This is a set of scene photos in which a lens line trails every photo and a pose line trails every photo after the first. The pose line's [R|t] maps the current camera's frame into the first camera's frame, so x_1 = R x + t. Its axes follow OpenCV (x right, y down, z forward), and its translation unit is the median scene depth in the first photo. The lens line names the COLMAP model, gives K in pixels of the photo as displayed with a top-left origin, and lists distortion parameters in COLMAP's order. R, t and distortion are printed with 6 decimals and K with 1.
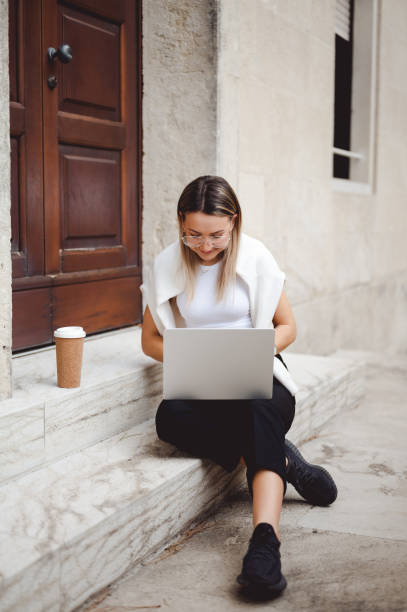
lens RADIAL K [[878.7, 0, 203.5], [0, 878.7, 306.0], [0, 0, 1]] dist [0.002050, -0.008042]
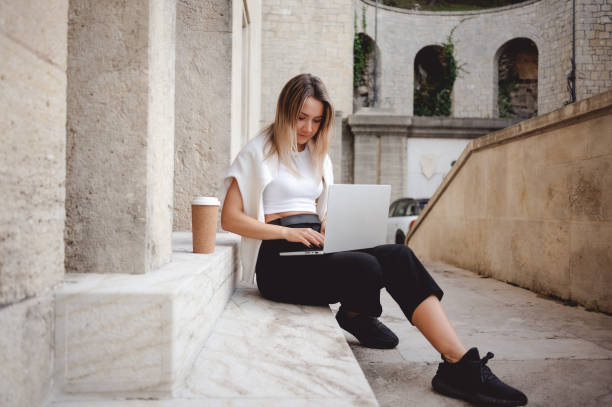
lens RADIAL K [[497.1, 0, 306.0], [0, 497.1, 203.5], [0, 0, 1]] dist [0.003602, 0.001273]
pose [[0.888337, 0.007100, 0.459136, -0.303978], [0.046526, 0.993343, -0.105380, 0.096749], [-0.456828, 0.114975, 0.882094, 0.423655]]
